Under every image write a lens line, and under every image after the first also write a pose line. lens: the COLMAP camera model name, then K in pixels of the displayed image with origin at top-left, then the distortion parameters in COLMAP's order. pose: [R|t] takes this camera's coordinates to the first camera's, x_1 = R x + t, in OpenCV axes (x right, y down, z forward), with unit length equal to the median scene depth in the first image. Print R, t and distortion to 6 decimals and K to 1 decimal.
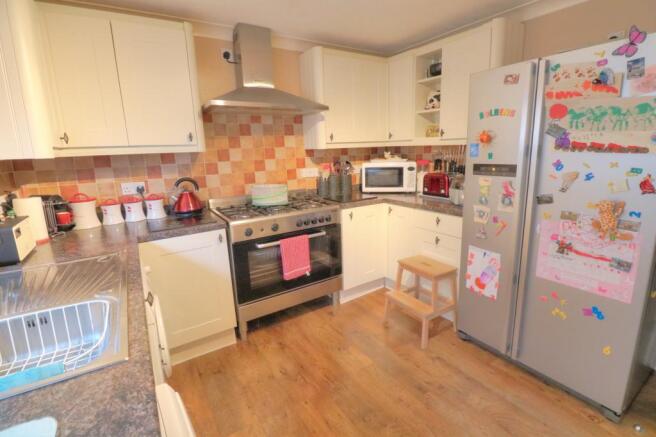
lens RADIAL K [[303.1, 0, 328.8], [0, 303.1, 217.0], [0, 0, 1]] dist [-0.020705, -0.001415]
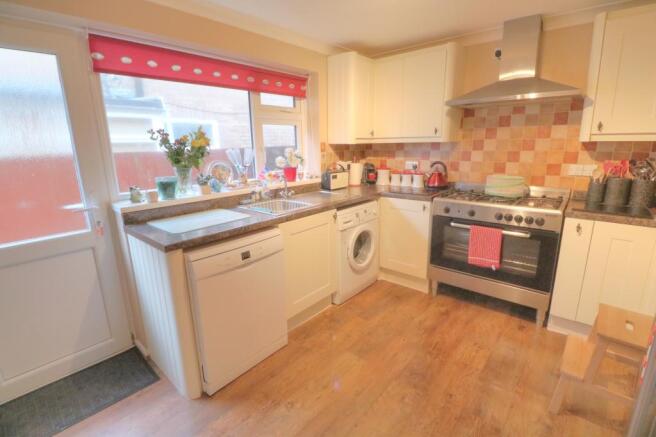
lens RADIAL K [[303.1, 0, 328.5], [0, 303.1, 217.0], [0, 0, 1]] dist [-0.020705, -0.001415]
pose [[0.274284, 0.250528, -0.928442, 0.653729], [-0.200775, 0.959111, 0.199490, -0.061060], [0.940456, 0.131691, 0.313369, 0.157976]]
